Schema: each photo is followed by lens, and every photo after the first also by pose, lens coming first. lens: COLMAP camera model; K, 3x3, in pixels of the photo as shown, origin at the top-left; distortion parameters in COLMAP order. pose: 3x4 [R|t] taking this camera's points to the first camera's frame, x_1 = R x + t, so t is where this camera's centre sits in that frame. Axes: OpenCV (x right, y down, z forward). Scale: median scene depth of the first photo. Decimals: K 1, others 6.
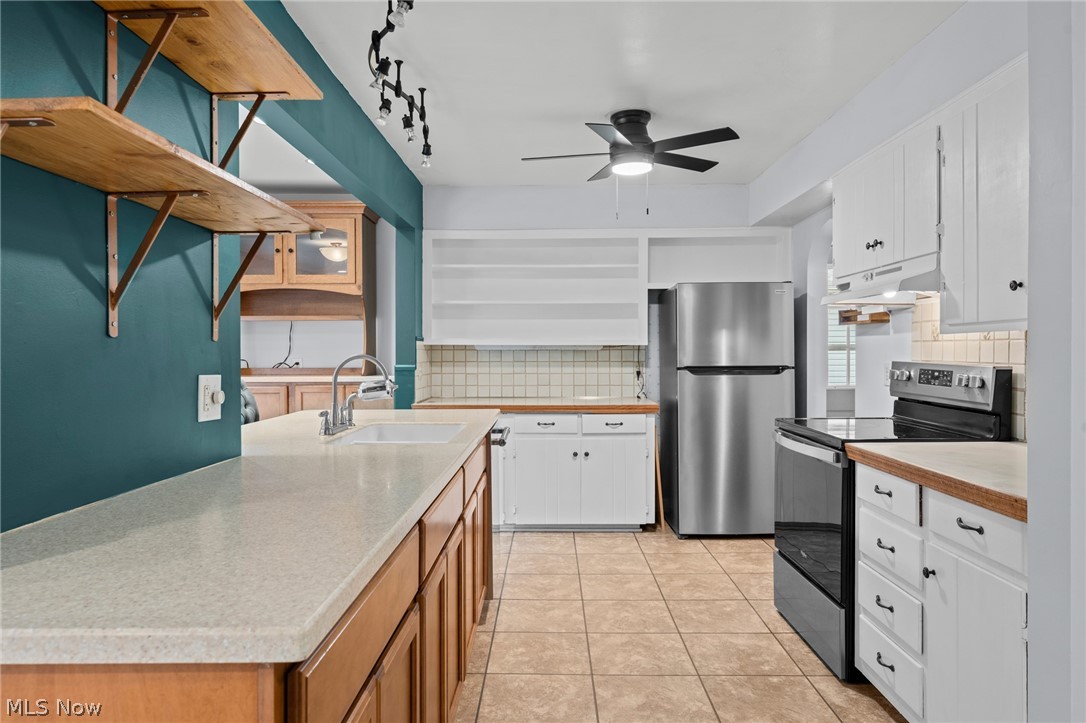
lens RADIAL K [[715.6, 0, 546.6], [0, 715.6, 359.6], [0, 0, 1]] dist [0.008083, 0.001249]
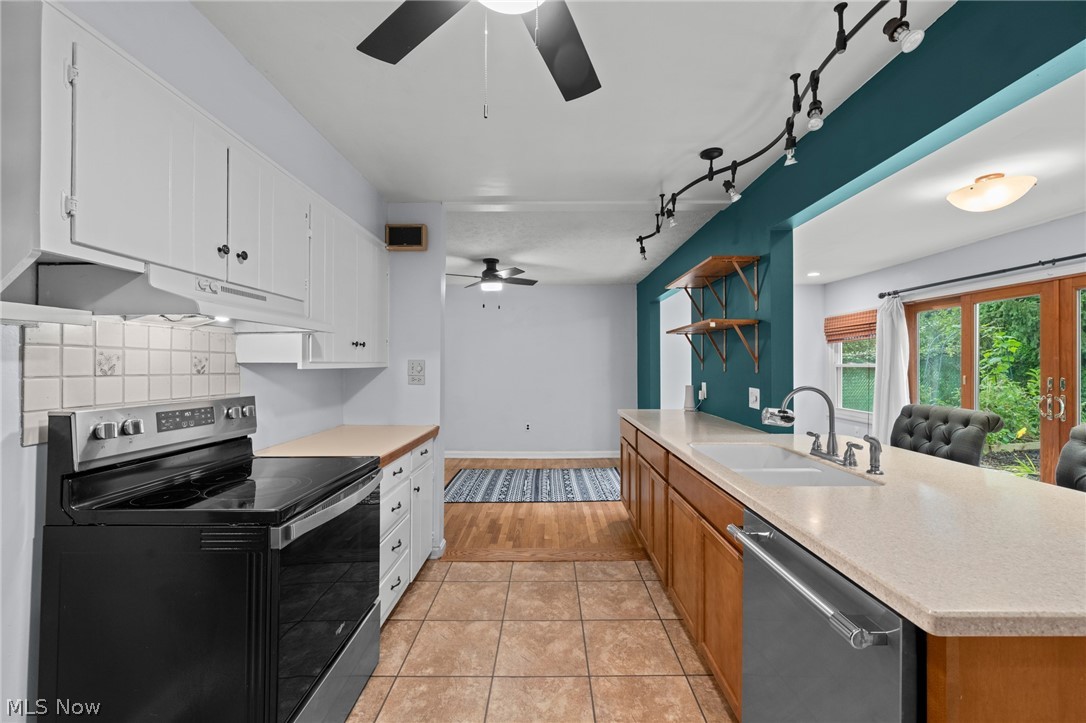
lens RADIAL K [[436.4, 0, 548.0], [0, 436.4, 361.9], [0, 0, 1]] dist [-0.002717, -0.000038]
pose [[-0.999990, 0.002557, -0.003784, 0.112455], [0.002542, 0.999989, 0.003865, -0.041373], [0.003794, 0.003855, -0.999985, 1.464938]]
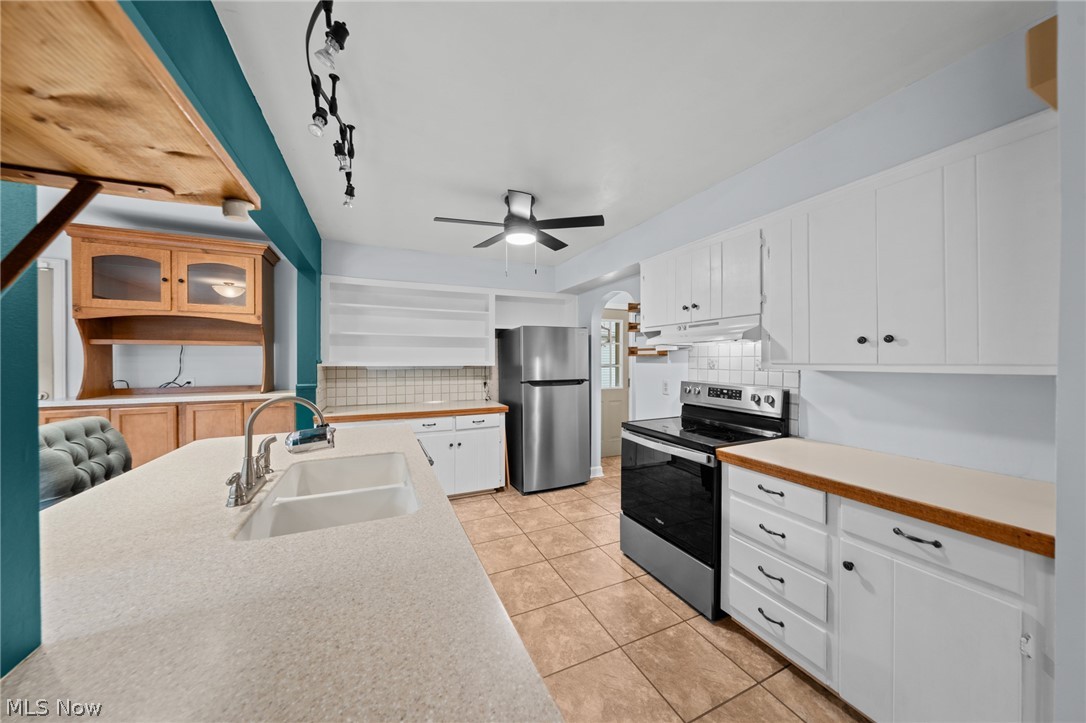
lens RADIAL K [[365.4, 0, 546.2], [0, 365.4, 362.2], [0, 0, 1]] dist [-0.003818, 0.000159]
pose [[0.904235, -0.000777, 0.427034, -0.148573], [0.002757, 0.999988, -0.004019, -0.040356], [-0.427025, 0.004812, 0.904227, 0.426572]]
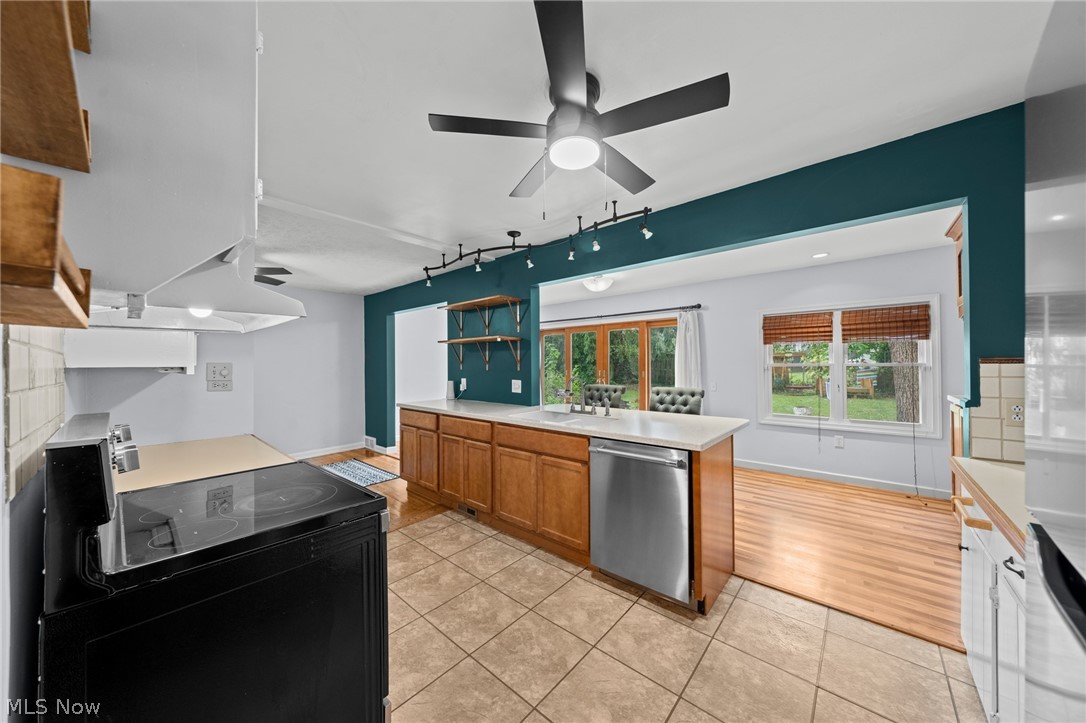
lens RADIAL K [[365.4, 0, 547.5], [0, 365.4, 361.1], [0, 0, 1]] dist [-0.003818, 0.000159]
pose [[-0.650010, -0.000736, -0.759925, 0.516914], [-0.000222, 1.000000, -0.000779, -0.044790], [0.759925, -0.000338, -0.650010, 1.439468]]
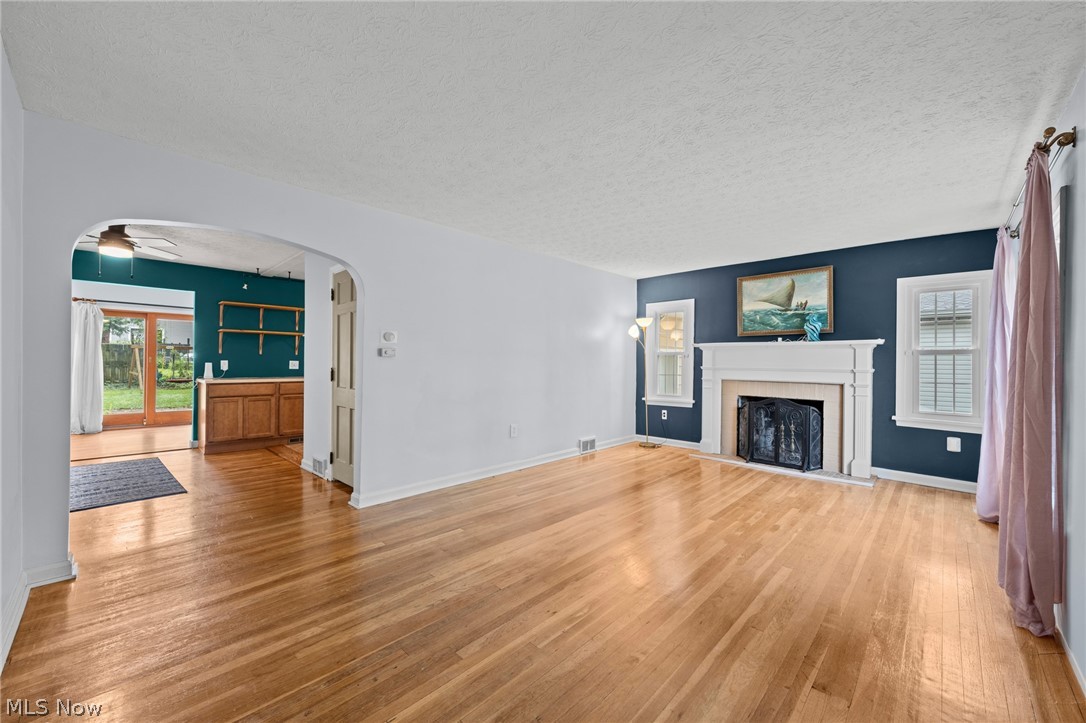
lens RADIAL K [[429.0, 0, 539.7], [0, 429.0, 363.9], [0, 0, 1]] dist [0.002929, -0.001047]
pose [[0.727692, 0.011160, -0.685813, 2.038522], [-0.018703, 0.999819, -0.003575, 0.012835], [0.685649, 0.015428, 0.727769, -0.085030]]
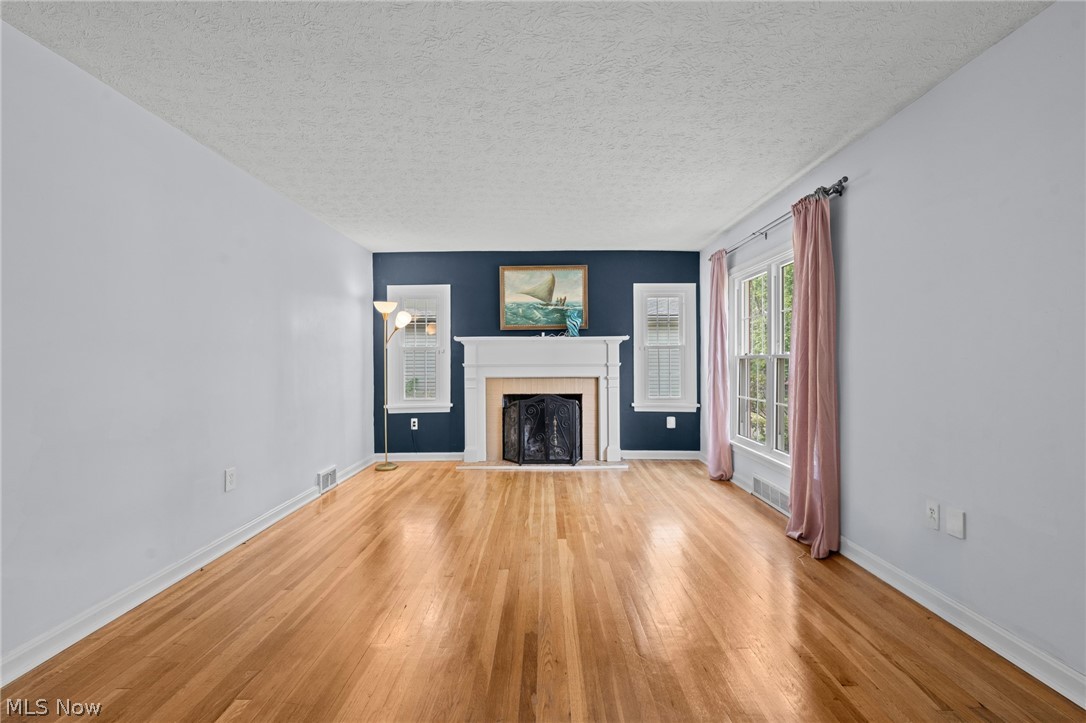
lens RADIAL K [[472.2, 0, 545.9], [0, 472.2, 362.4], [0, 0, 1]] dist [0.004057, -0.000624]
pose [[0.999803, -0.005937, 0.018955, 1.561231], [0.006110, 0.999940, -0.009095, 0.017707], [-0.018900, 0.009209, 0.999779, -0.029138]]
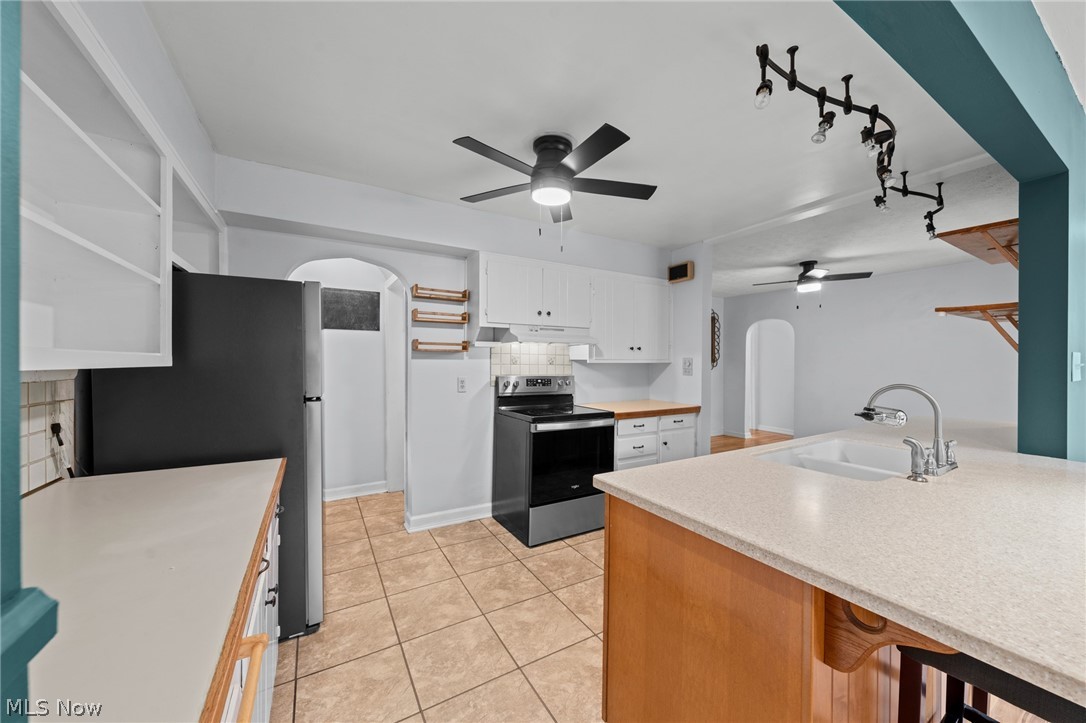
lens RADIAL K [[391.8, 0, 544.8], [0, 391.8, 361.5], [0, 0, 1]] dist [-0.003086, -0.000483]
pose [[-0.512196, 0.000078, 0.858868, -0.415632], [0.005698, 0.999978, 0.003308, -0.038054], [-0.858849, 0.006588, -0.512186, 1.506848]]
